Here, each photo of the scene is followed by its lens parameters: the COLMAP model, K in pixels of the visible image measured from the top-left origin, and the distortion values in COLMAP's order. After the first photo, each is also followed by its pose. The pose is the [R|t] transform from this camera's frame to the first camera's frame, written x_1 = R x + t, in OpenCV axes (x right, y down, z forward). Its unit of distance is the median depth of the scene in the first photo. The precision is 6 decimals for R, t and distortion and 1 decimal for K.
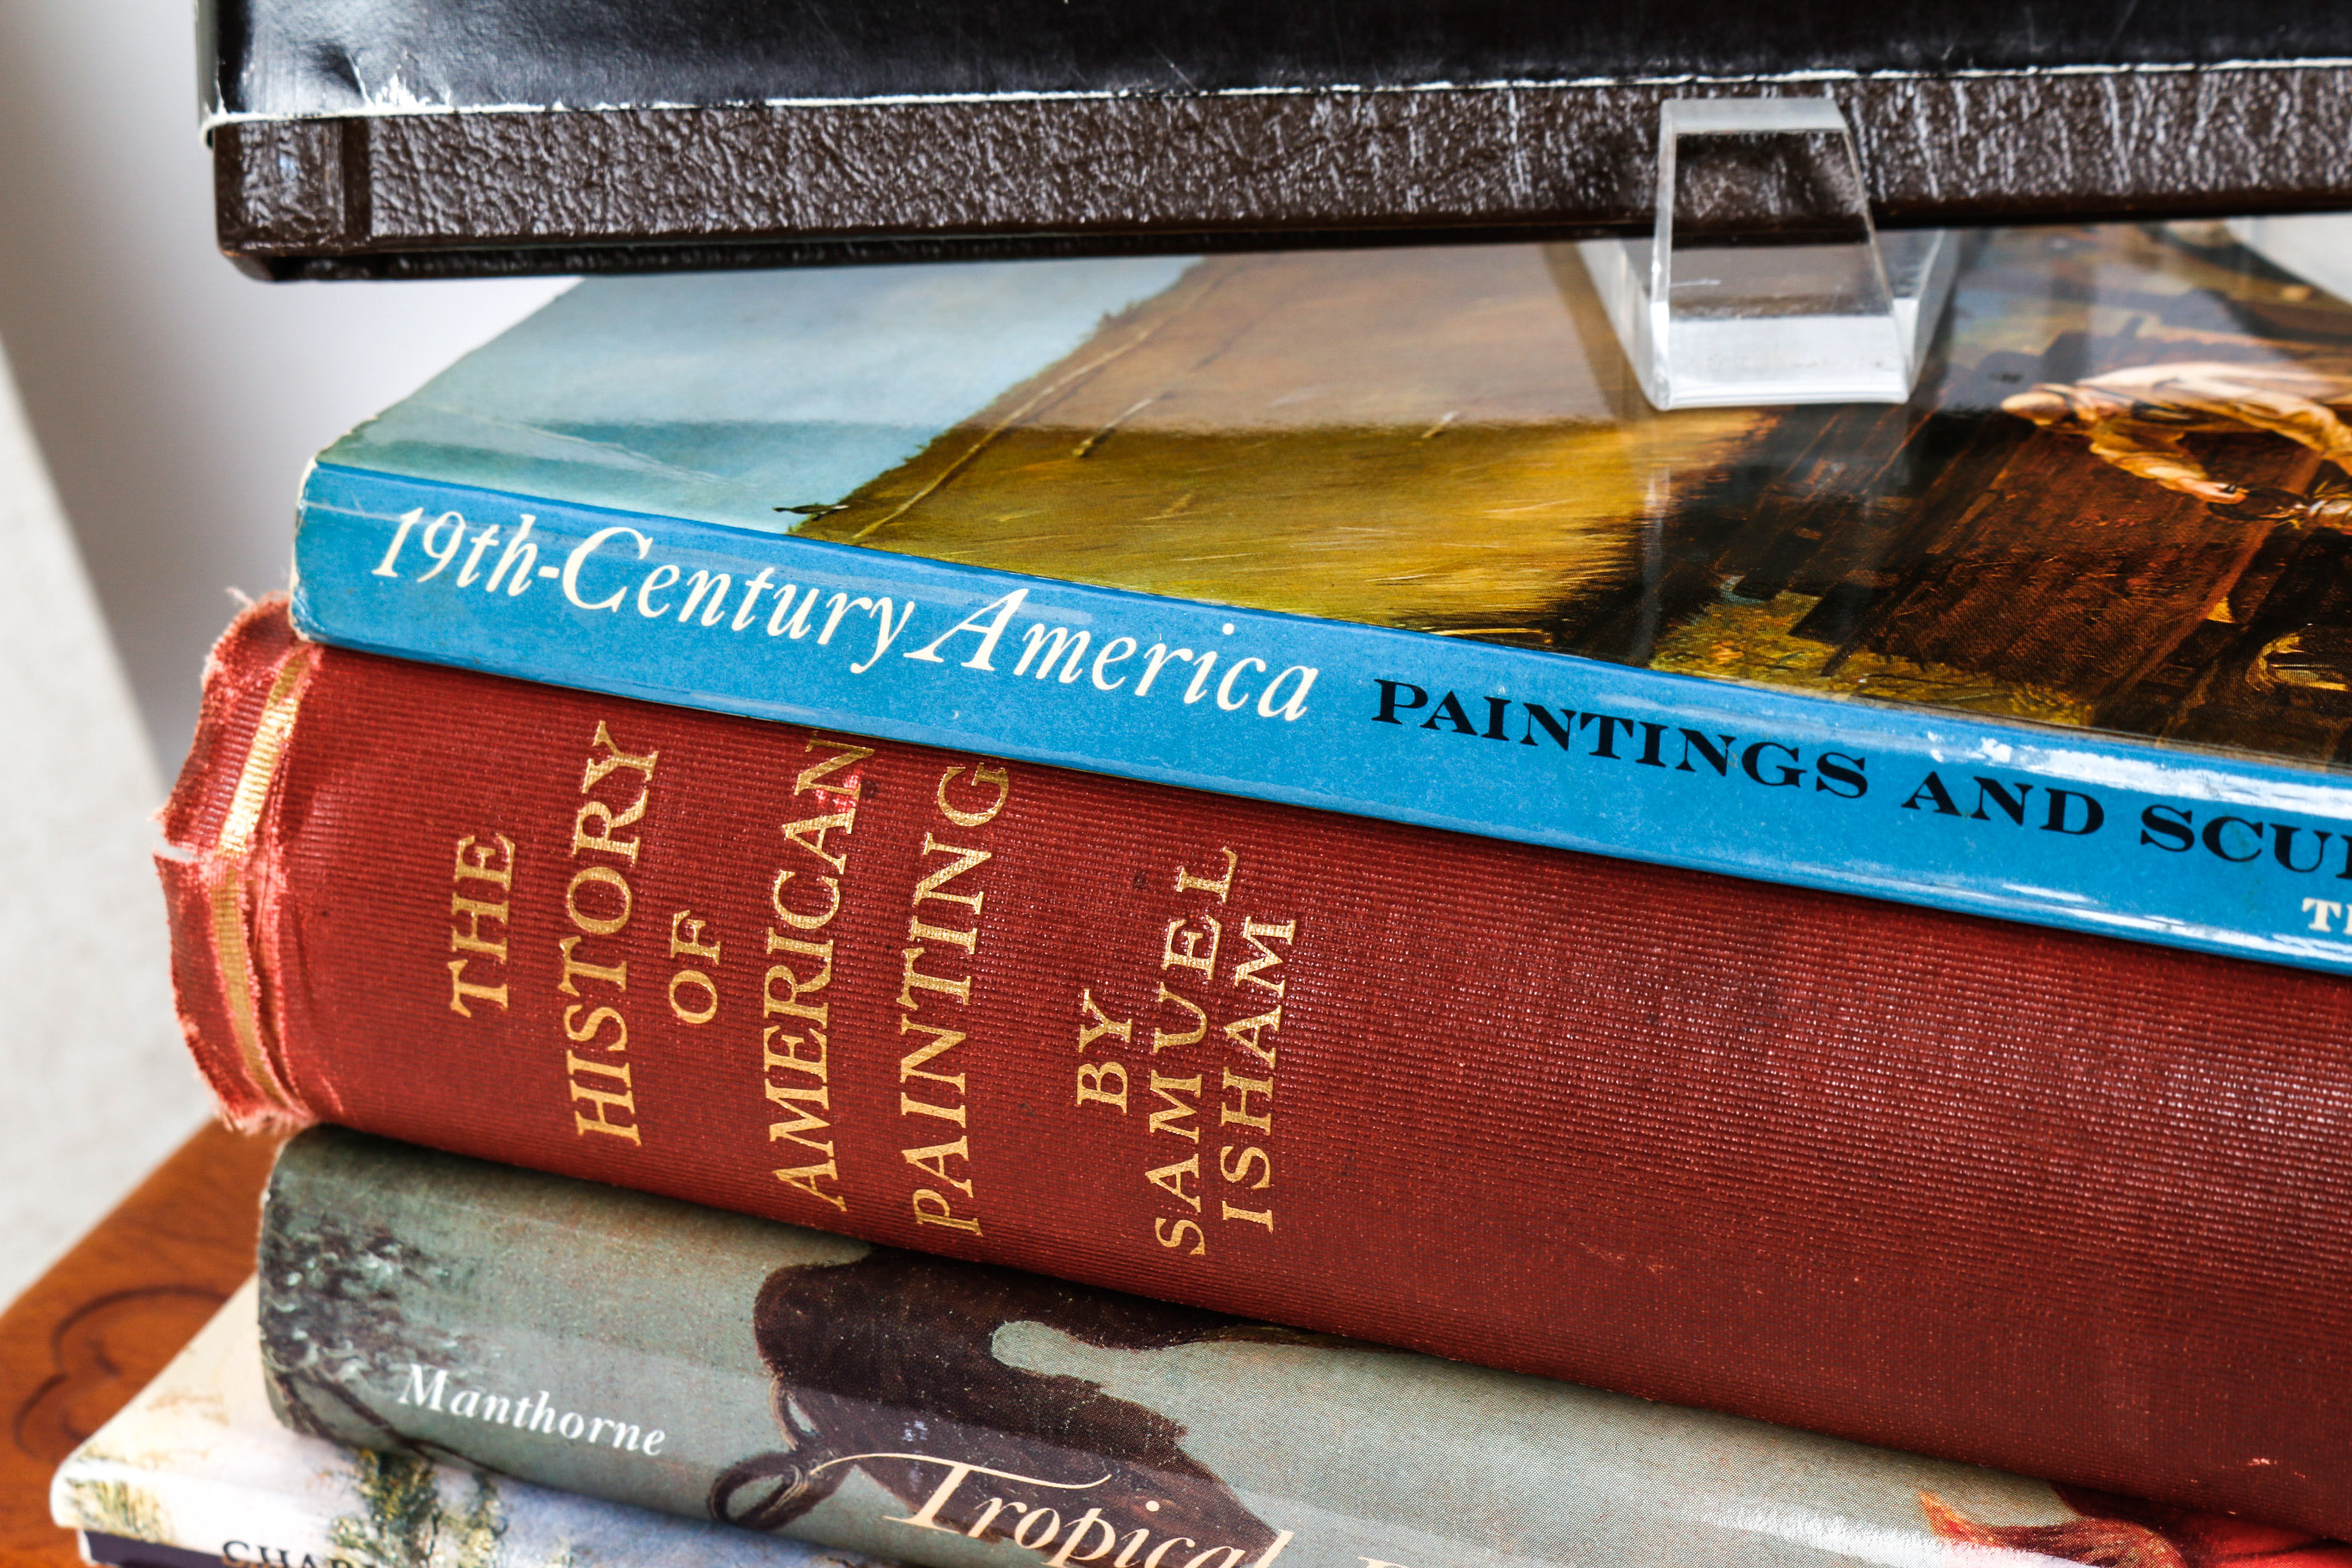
lens RADIAL K [[5925.2, 0, 1176.0], [0, 5925.2, 784.0], [0, 0, 1]] dist [0.039641, 0.383357]
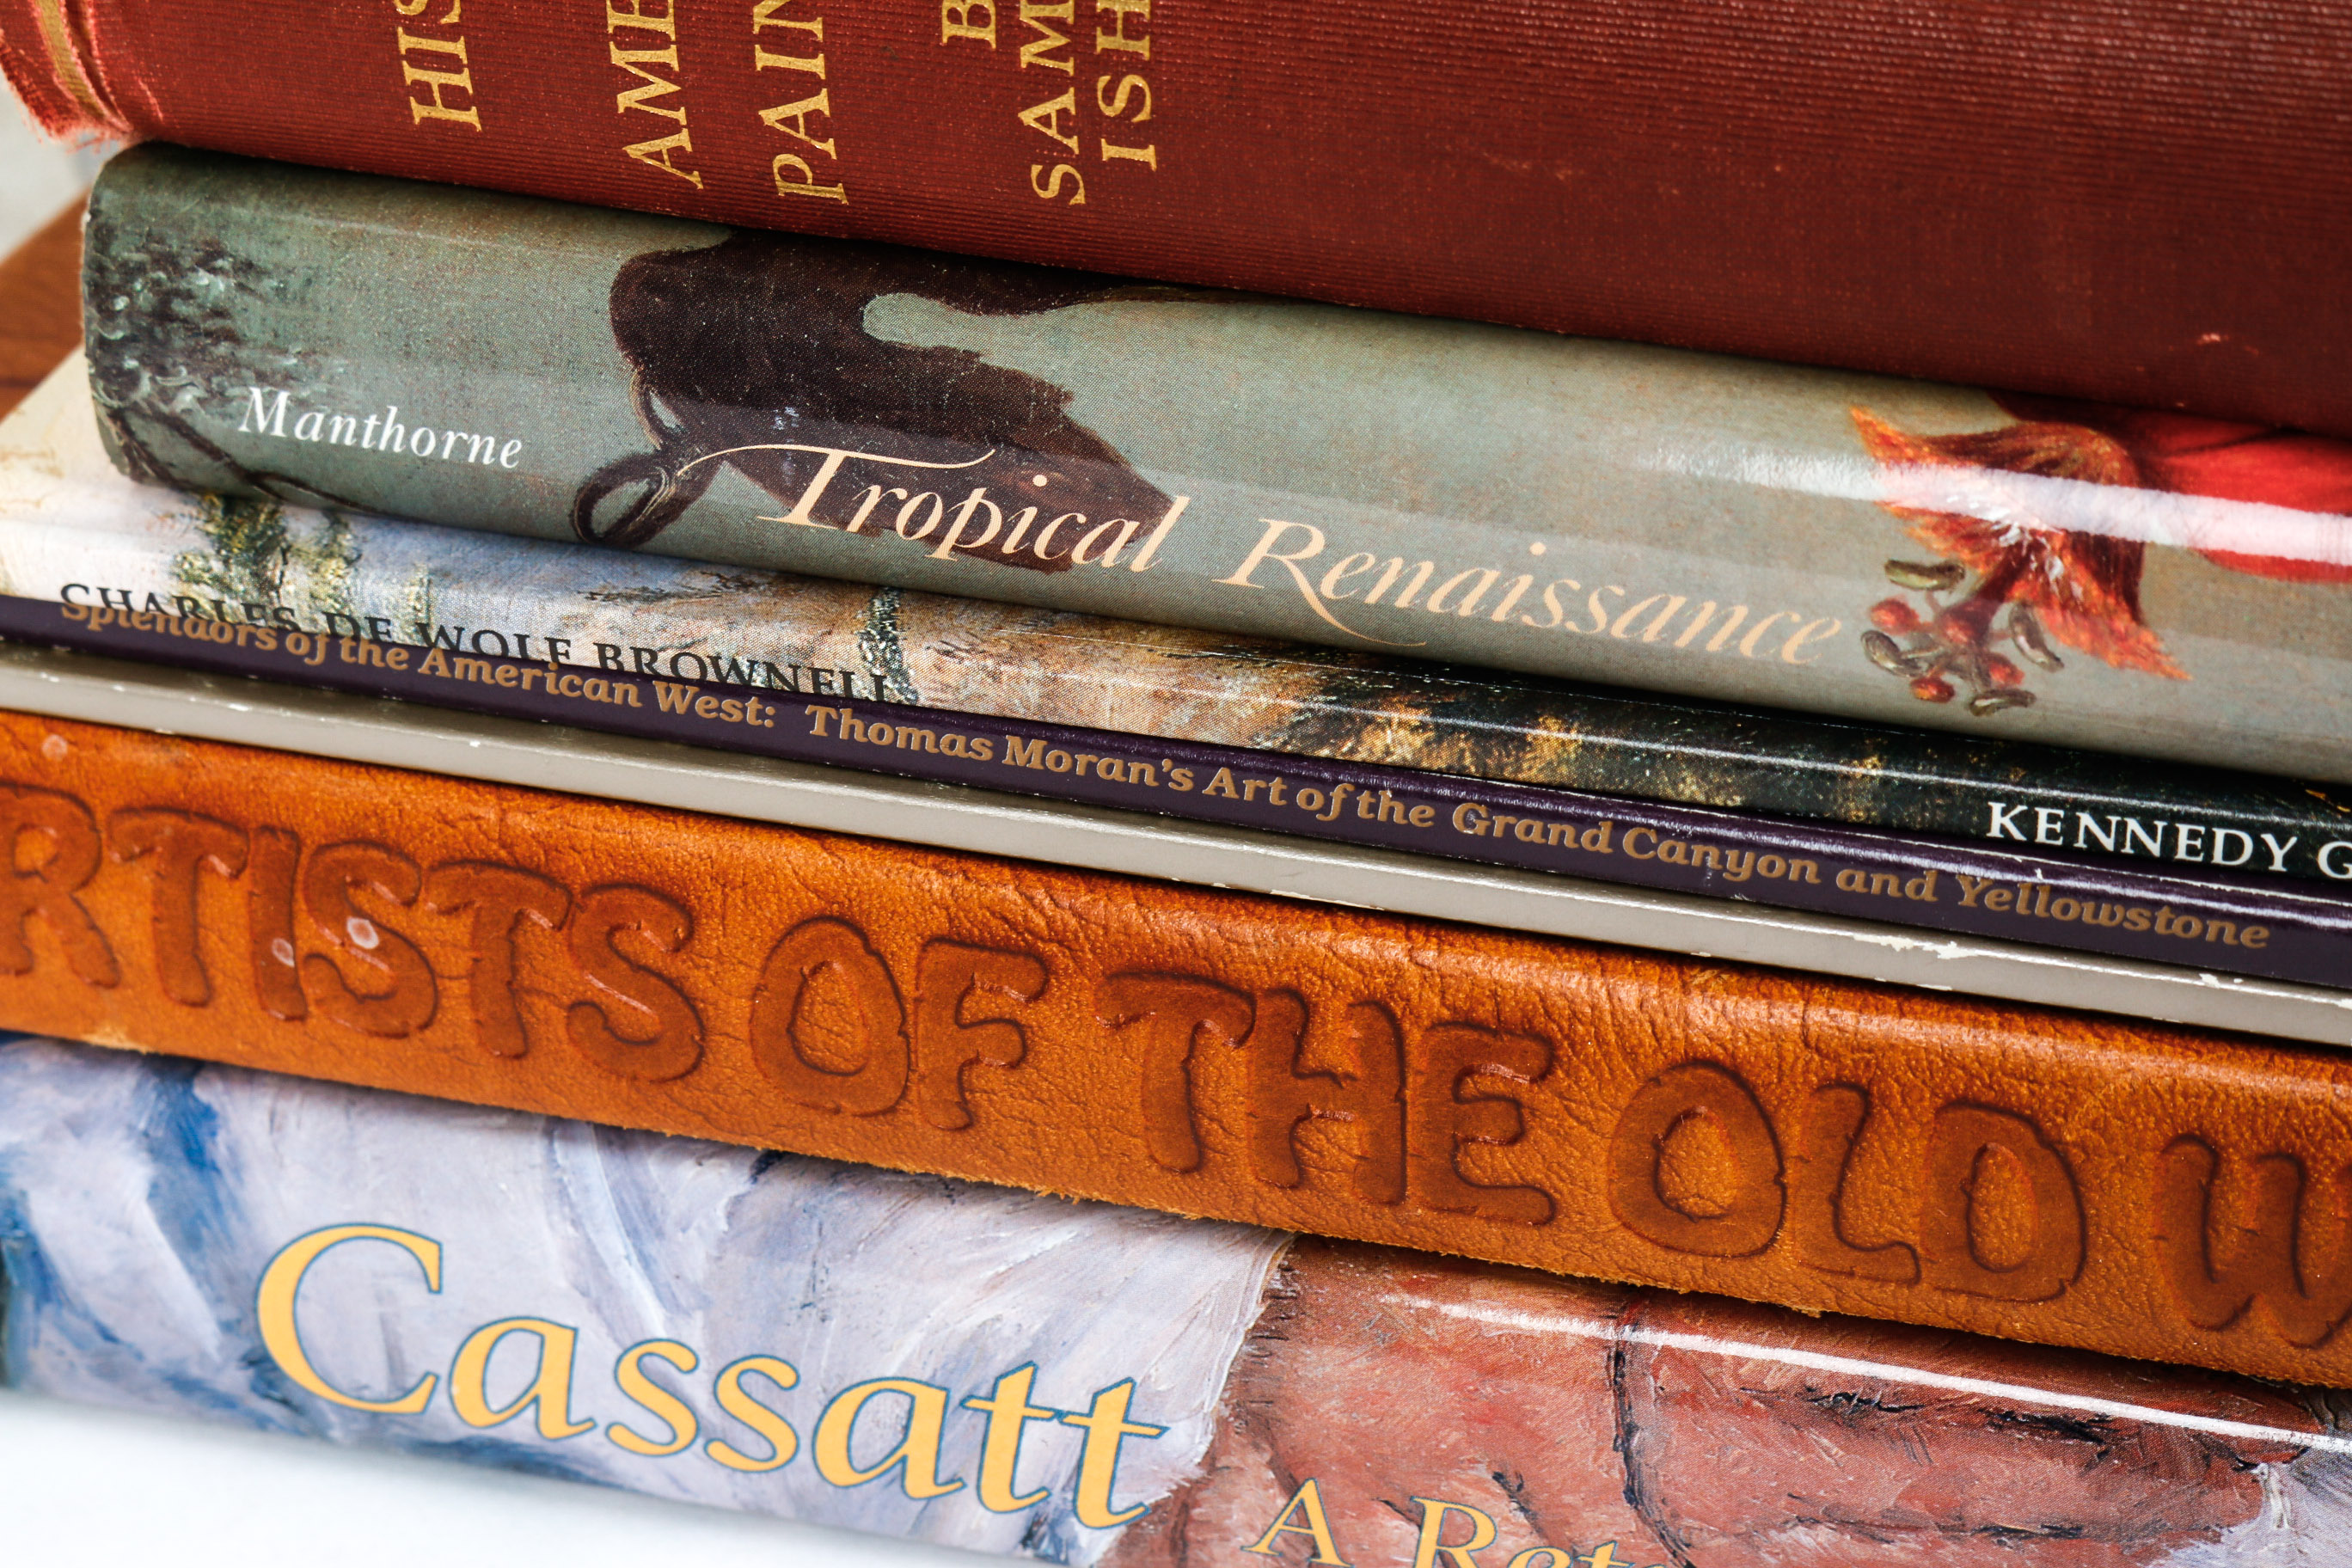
lens RADIAL K [[5925.2, 0, 1176.0], [0, 5925.2, 784.0], [0, 0, 1]] dist [0.039641, 0.383357]
pose [[0.999162, -0.037300, 0.016856, -0.000010], [0.035819, 0.996072, 0.080977, 0.092948], [-0.019810, -0.080306, 0.996573, 0.053140]]
